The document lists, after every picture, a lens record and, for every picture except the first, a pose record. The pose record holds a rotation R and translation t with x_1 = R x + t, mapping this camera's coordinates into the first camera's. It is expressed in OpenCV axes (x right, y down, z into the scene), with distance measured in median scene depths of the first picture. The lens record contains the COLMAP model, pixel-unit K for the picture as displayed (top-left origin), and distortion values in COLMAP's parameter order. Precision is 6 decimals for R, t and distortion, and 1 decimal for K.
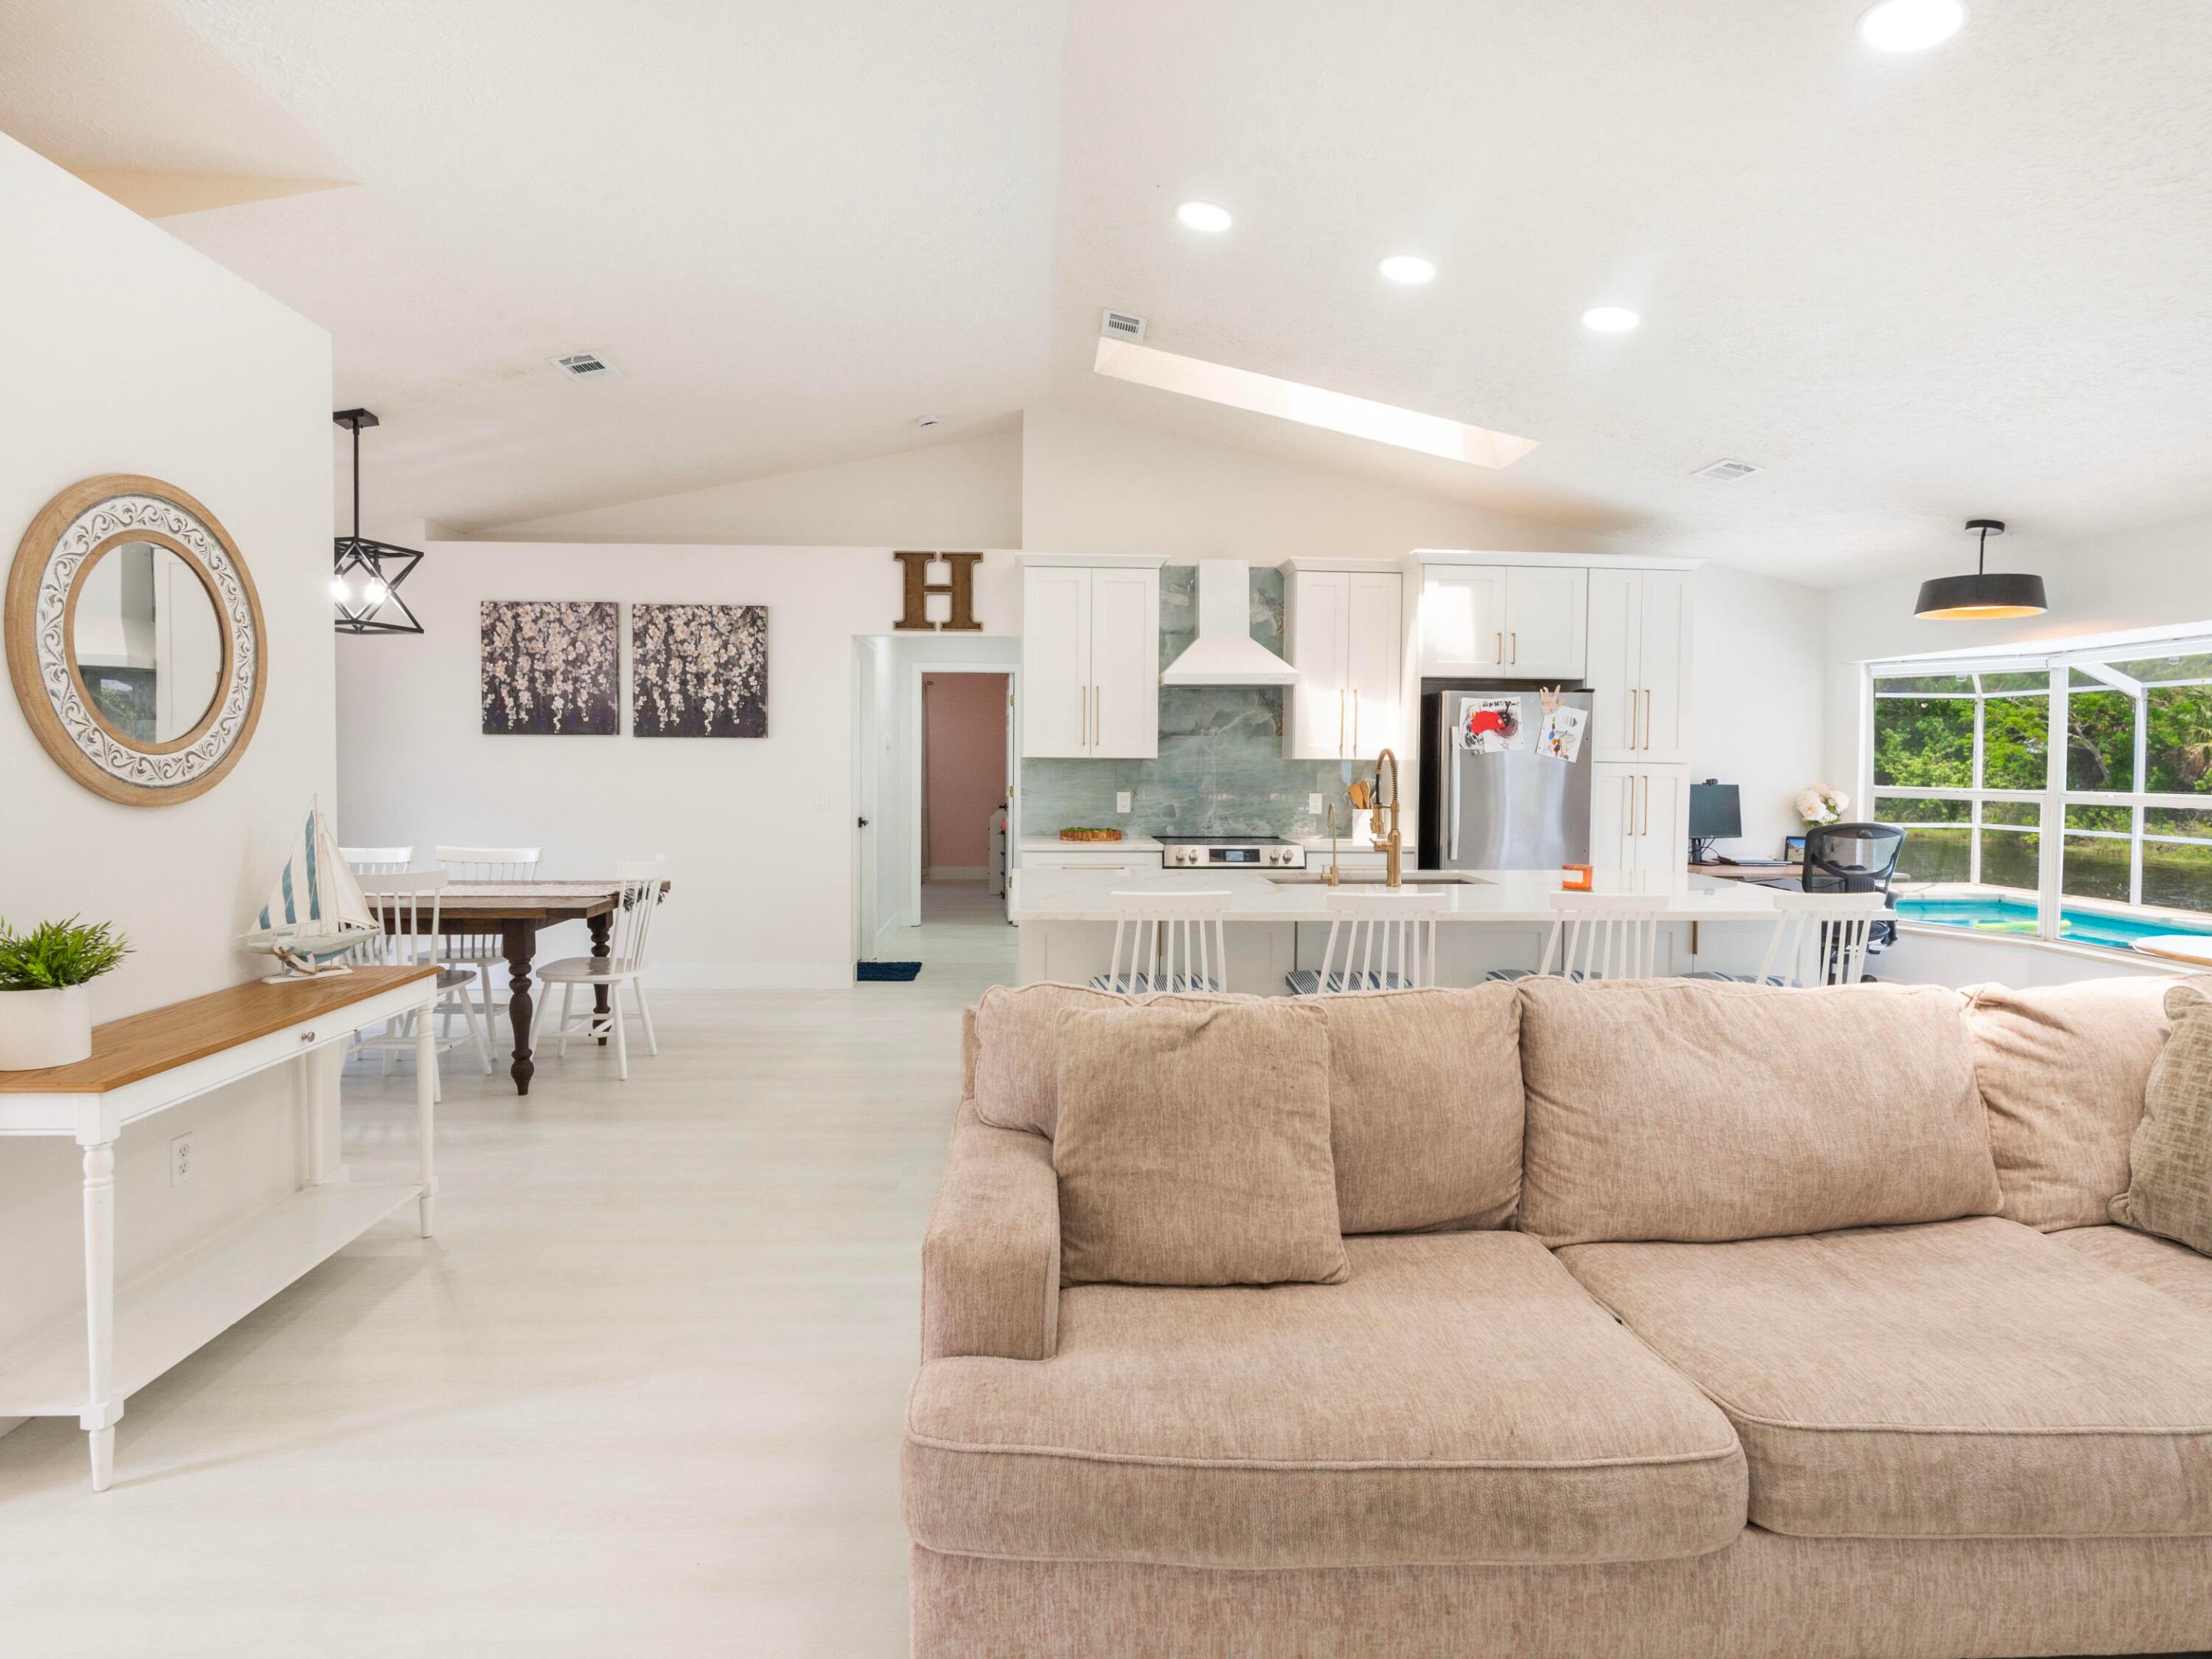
lens RADIAL K [[1154.6, 0, 1099.9], [0, 1154.6, 817.8], [0, 0, 1]] dist [-0.004483, 0.002482]
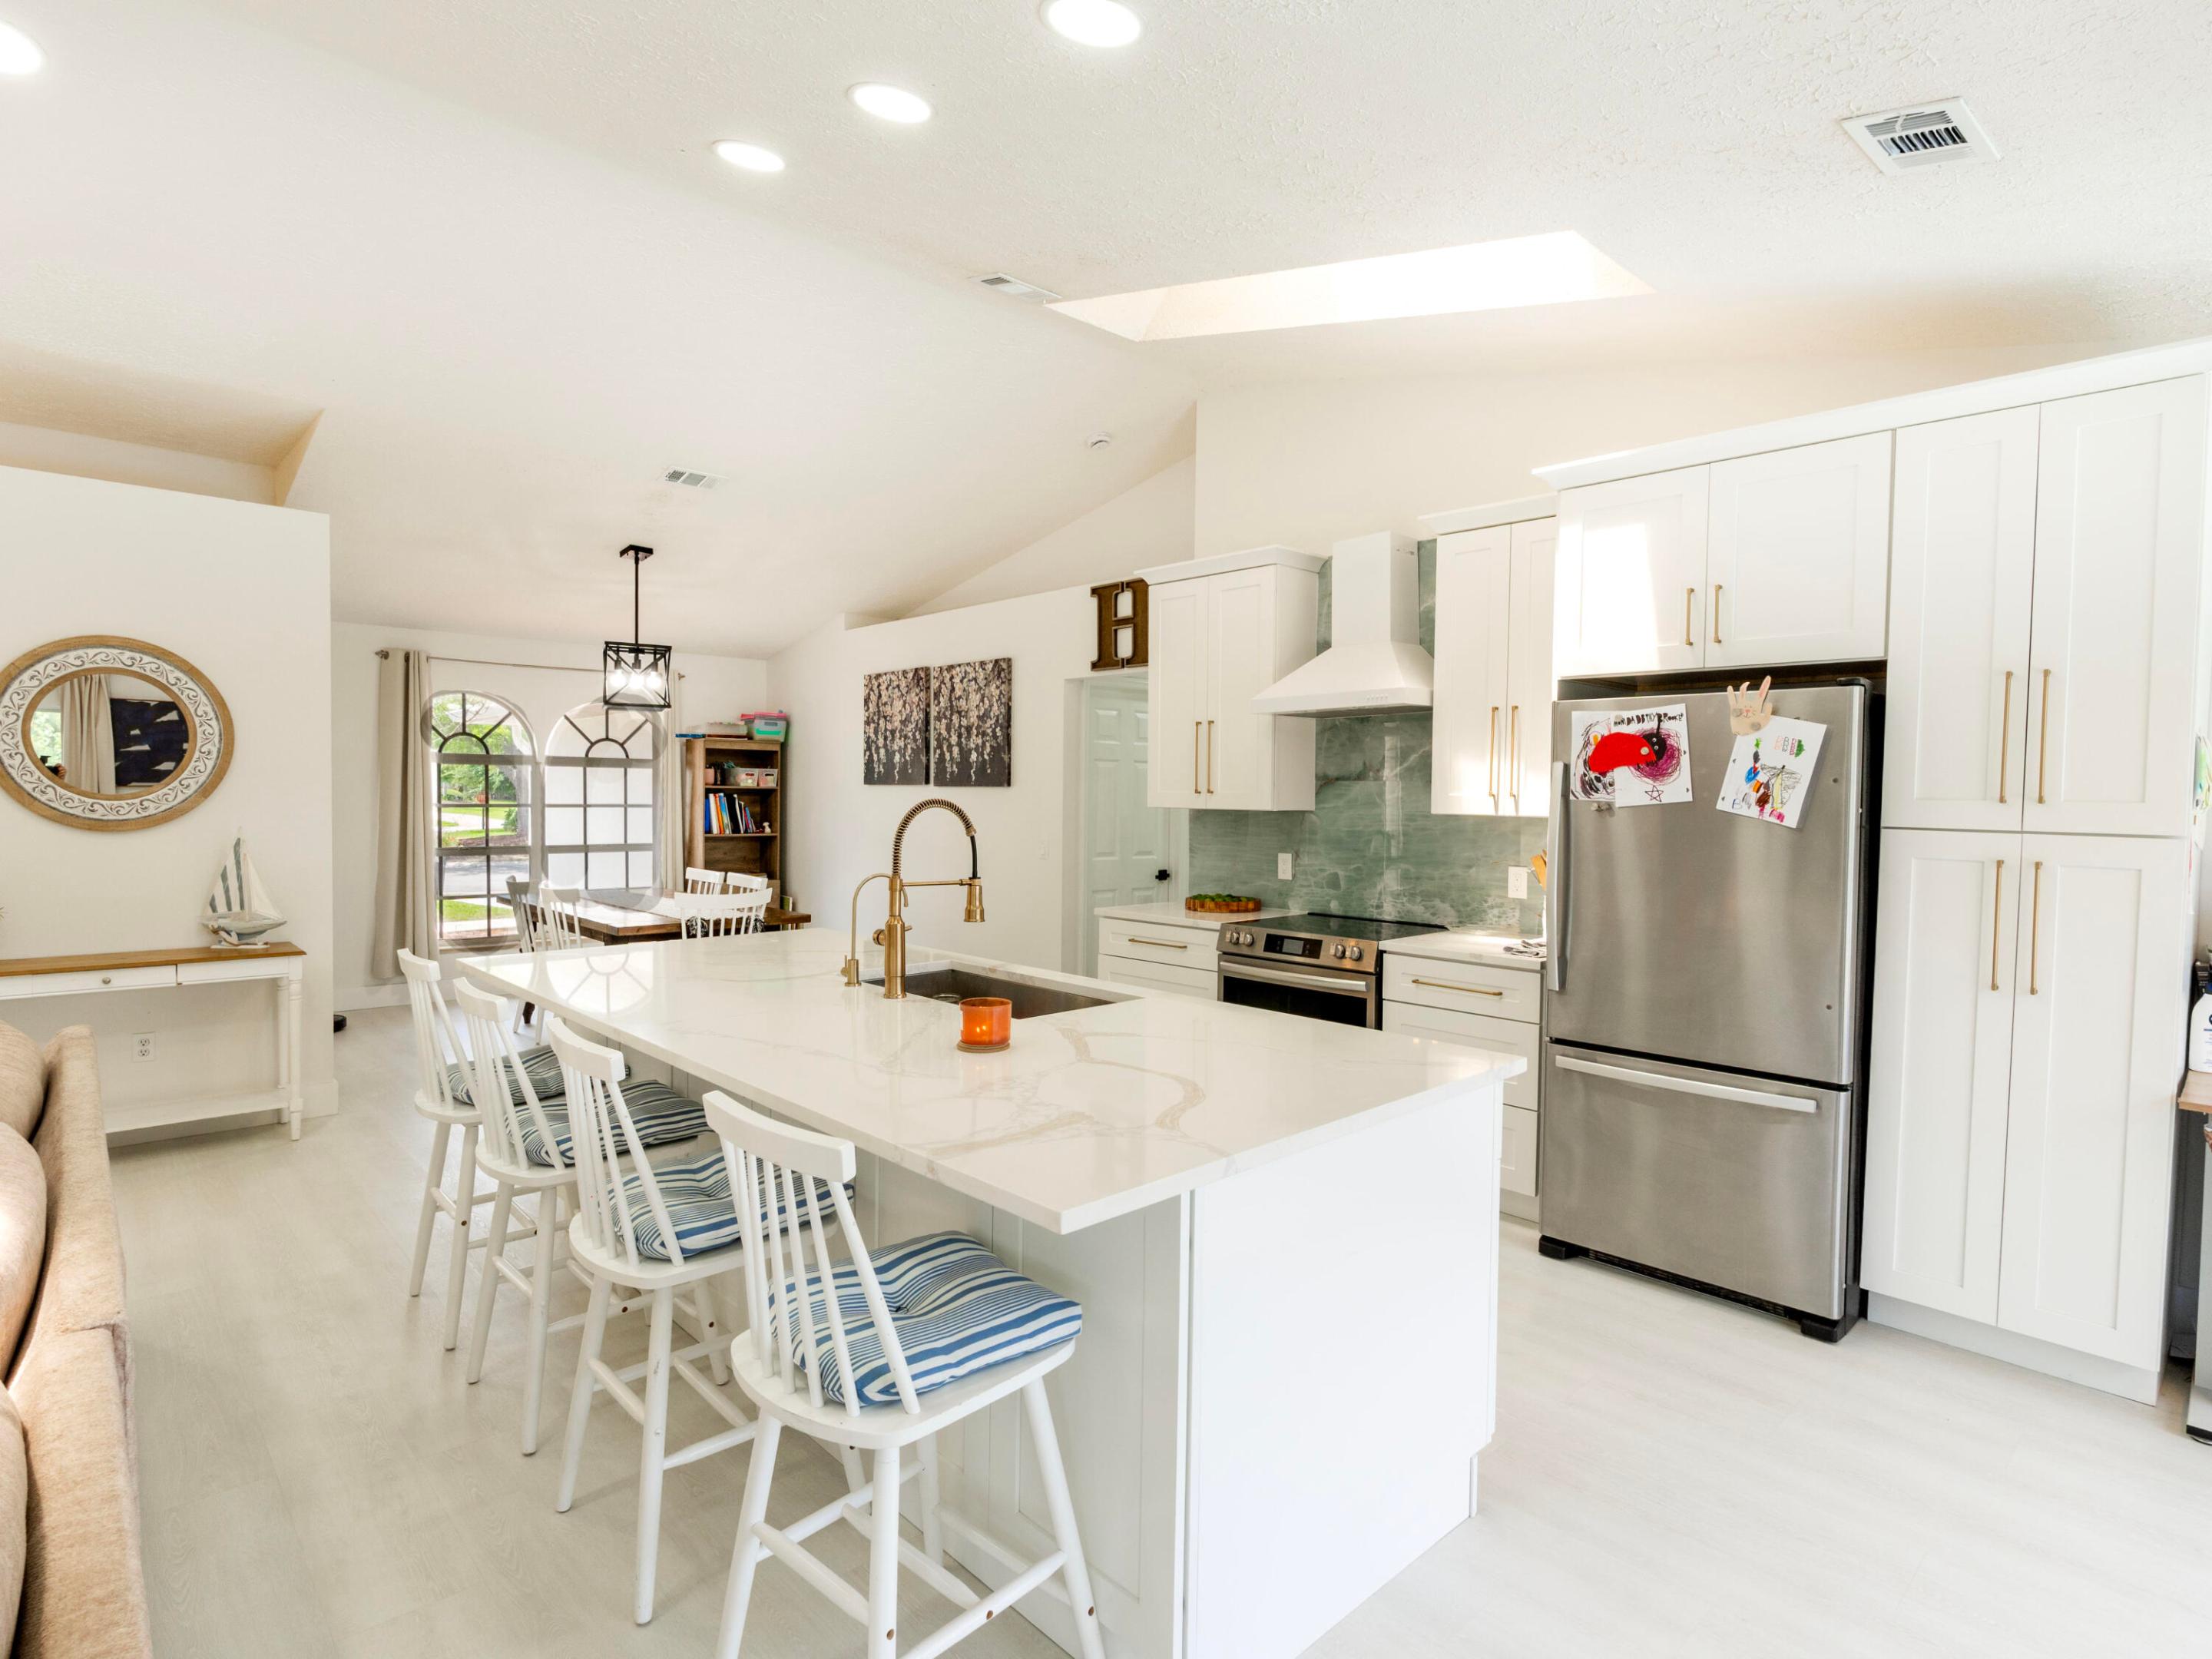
lens RADIAL K [[1154.6, 0, 1115.6], [0, 1154.6, 837.5], [0, 0, 1]] dist [-0.004483, 0.002482]
pose [[0.640821, 0.029229, -0.767133, 0.564836], [-0.047322, 0.998879, -0.001472, -0.027276], [0.766230, 0.037245, 0.641486, 0.422635]]
